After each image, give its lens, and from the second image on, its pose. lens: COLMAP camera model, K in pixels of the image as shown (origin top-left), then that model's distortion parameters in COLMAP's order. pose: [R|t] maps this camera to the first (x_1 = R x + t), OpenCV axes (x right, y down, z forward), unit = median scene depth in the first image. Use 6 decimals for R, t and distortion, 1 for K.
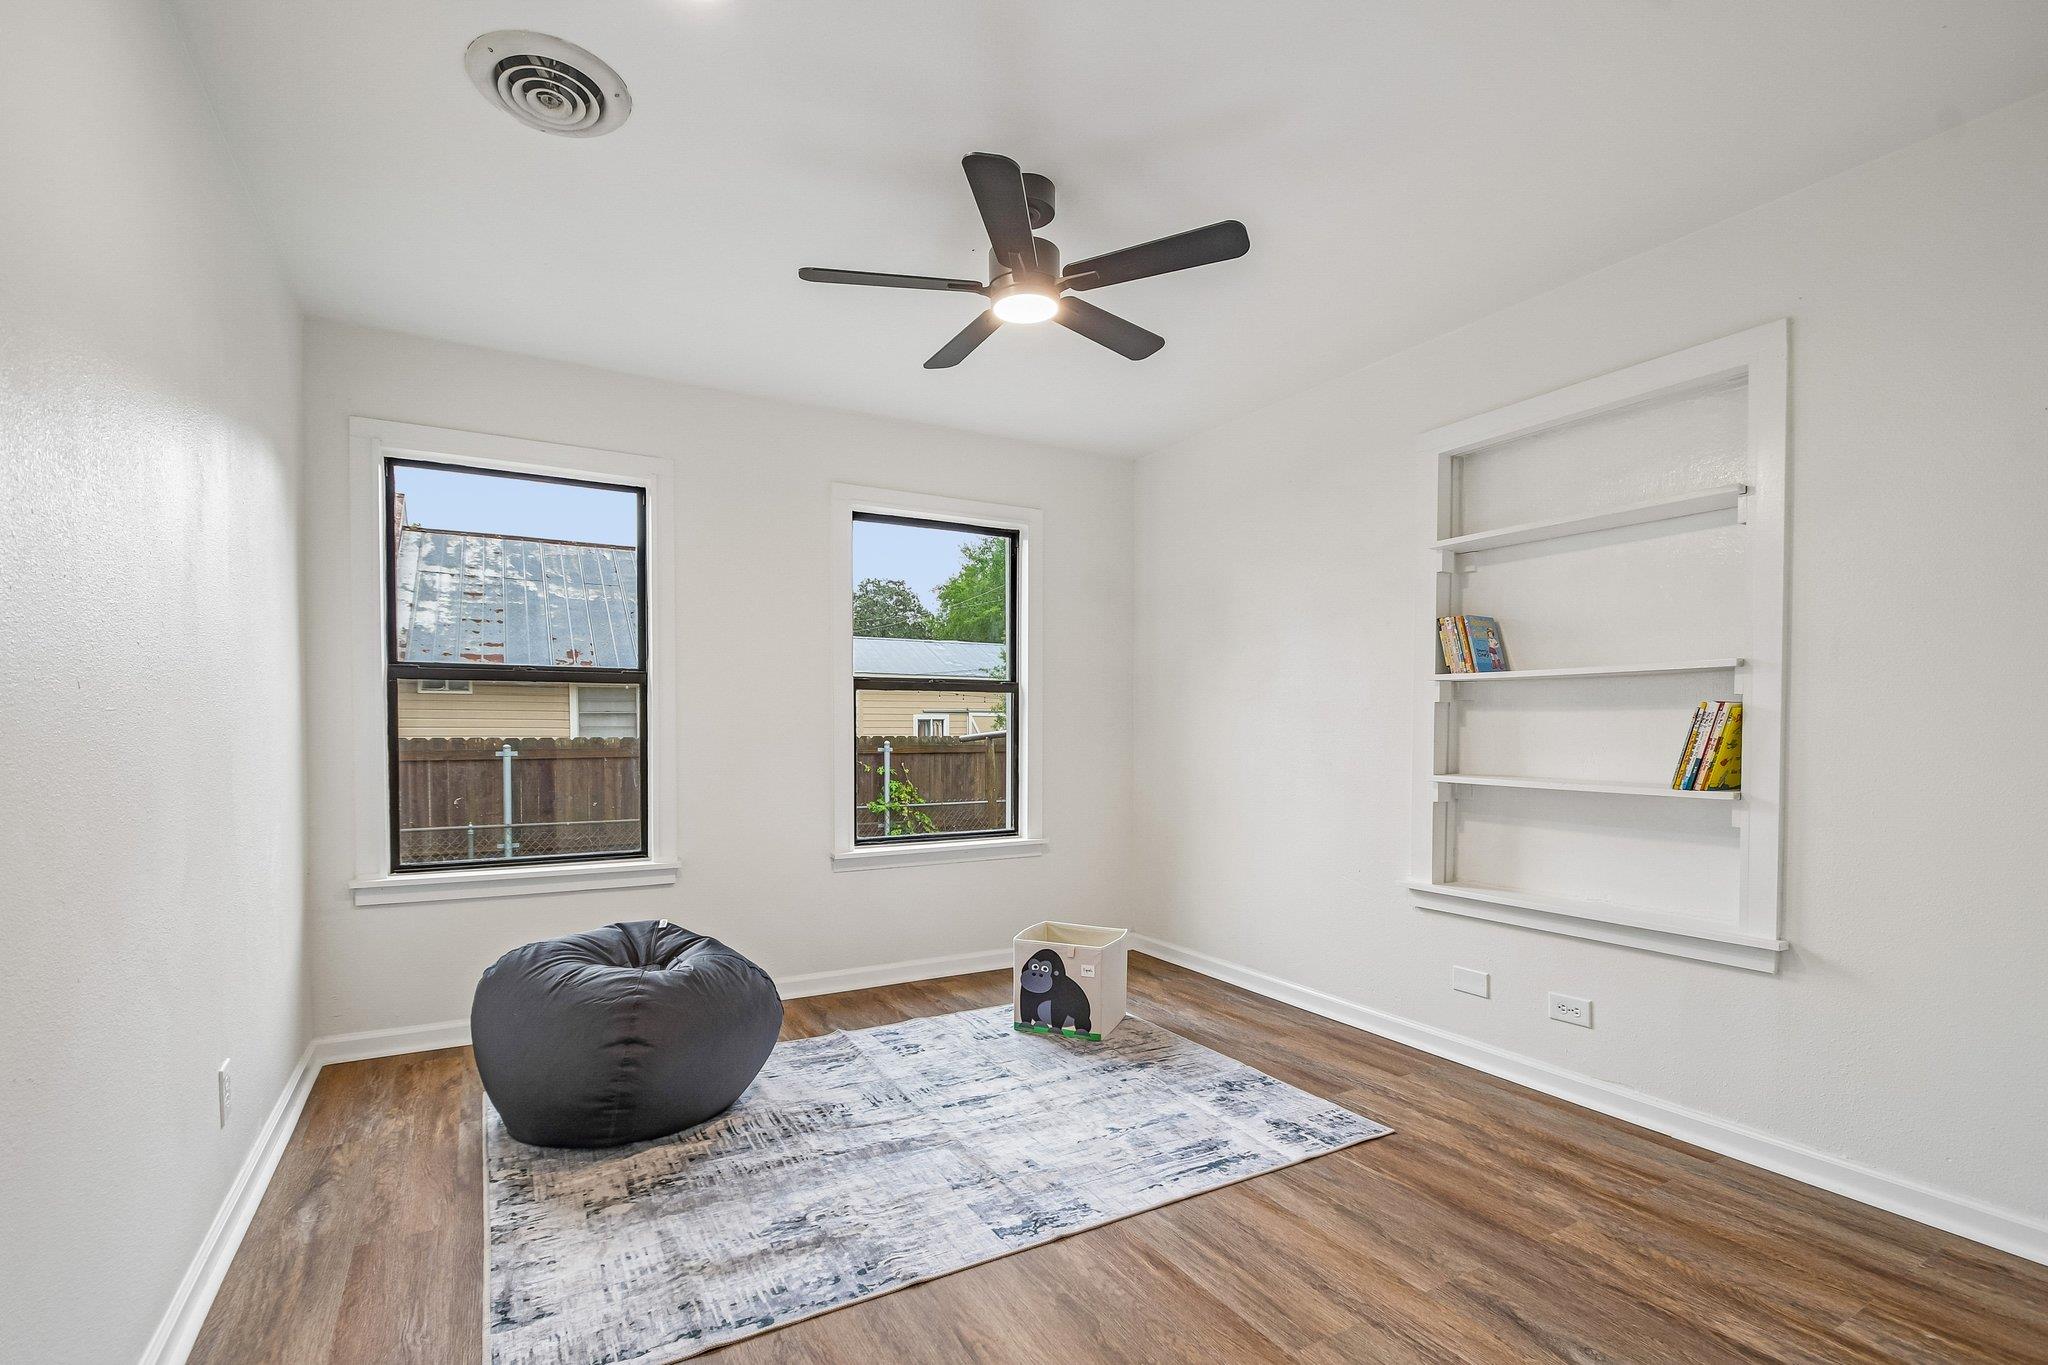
lens RADIAL K [[919.1, 0, 1017.4], [0, 919.1, 708.4], [0, 0, 1]] dist [0.014495, -0.015558]
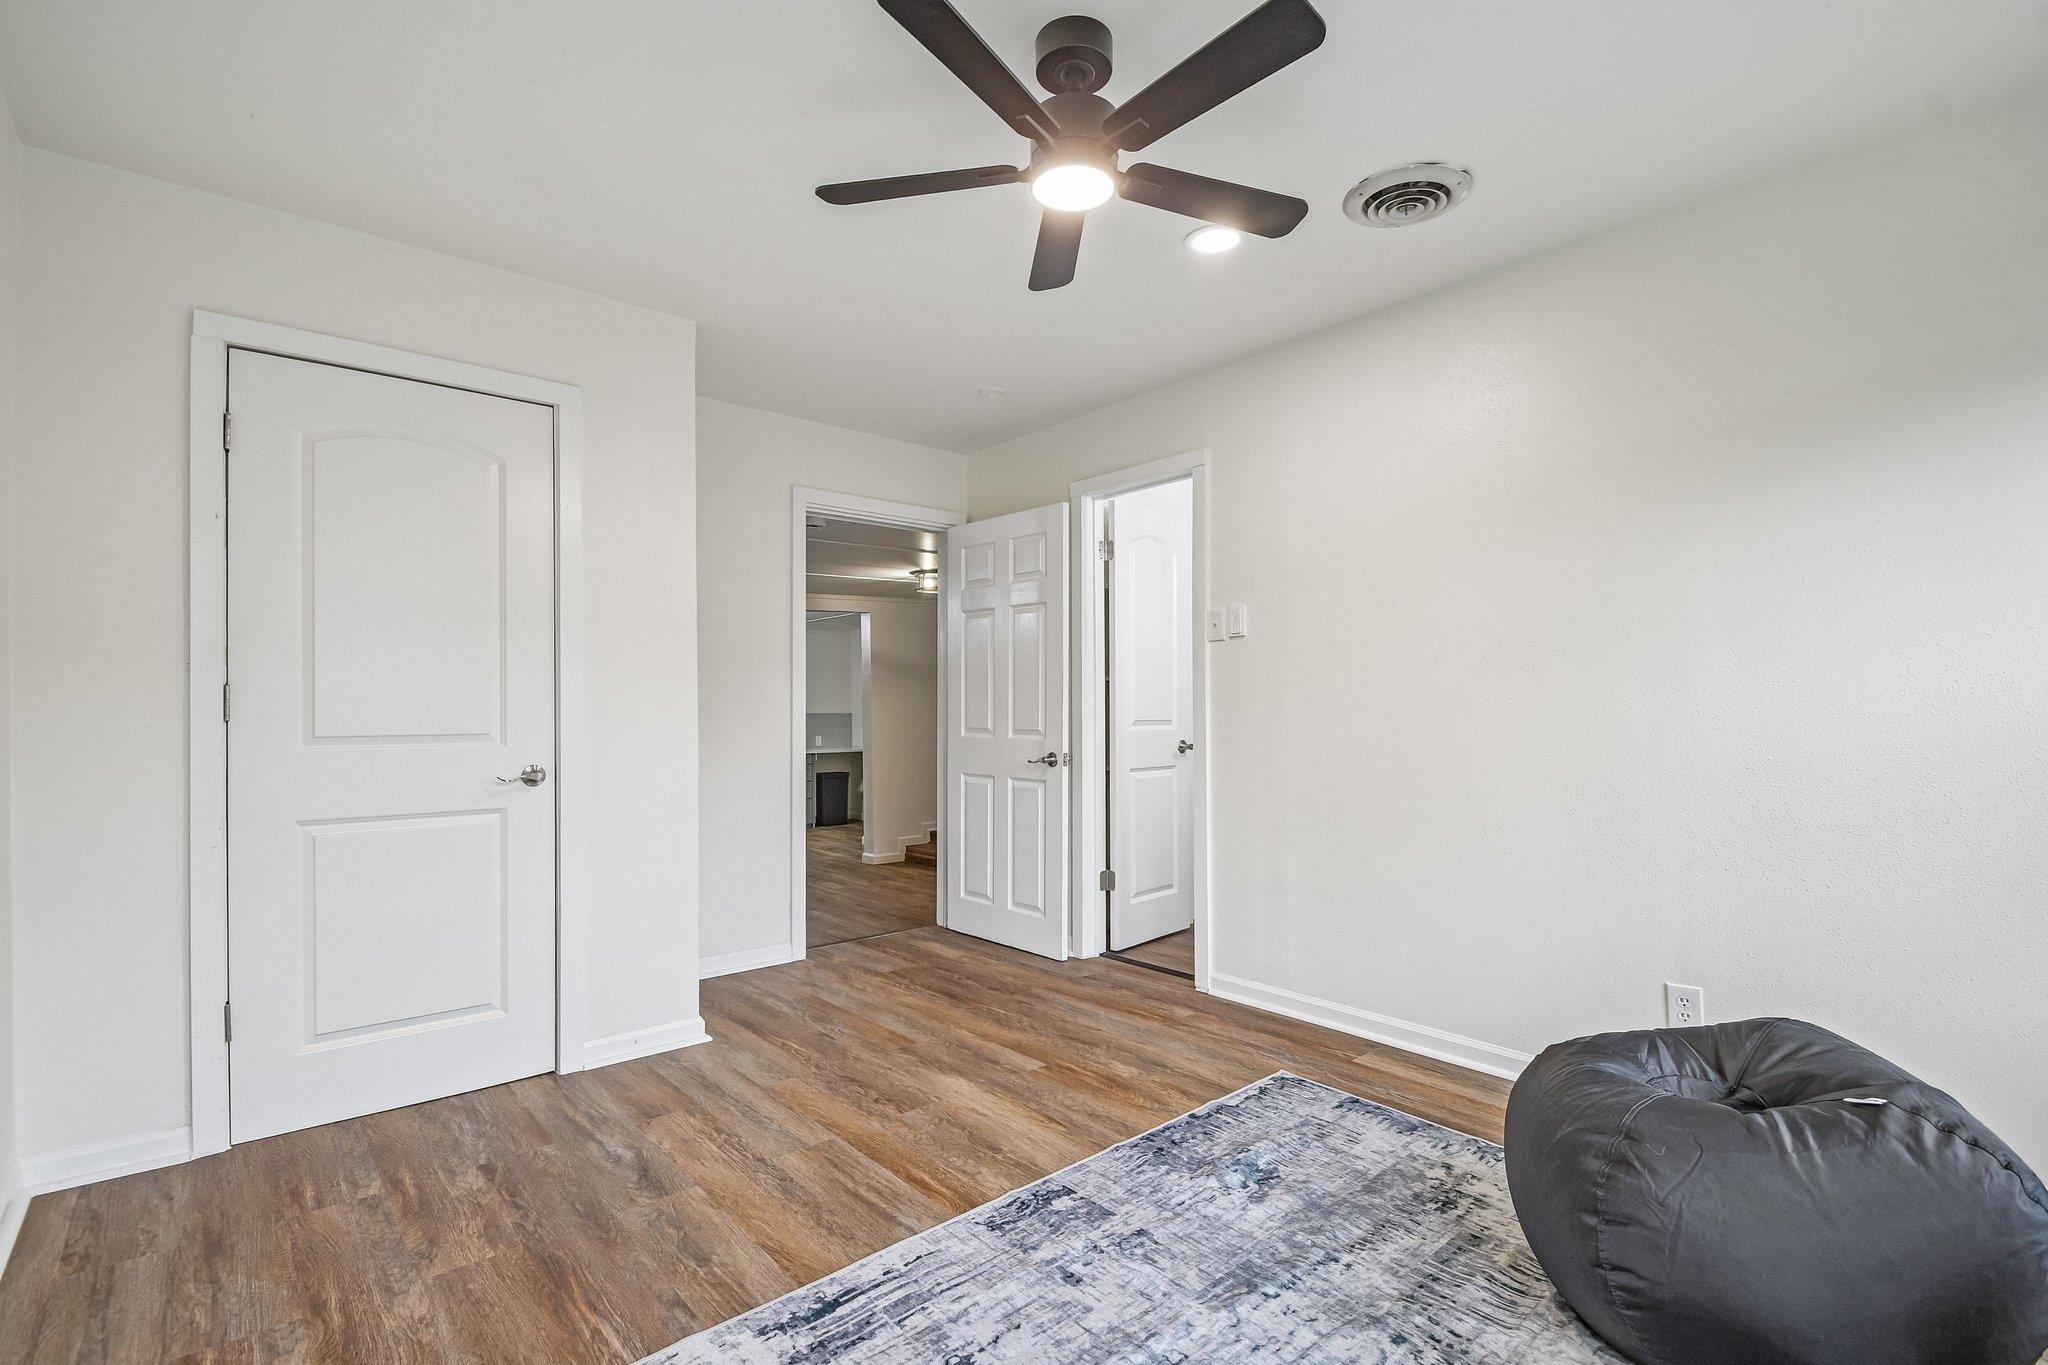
lens RADIAL K [[919.1, 0, 1017.4], [0, 919.1, 708.4], [0, 0, 1]] dist [0.014495, -0.015558]
pose [[-0.981687, -0.000199, -0.190502, 0.231147], [0.003888, 0.999770, -0.021080, 0.039234], [0.190462, -0.021434, -0.981461, 1.974037]]
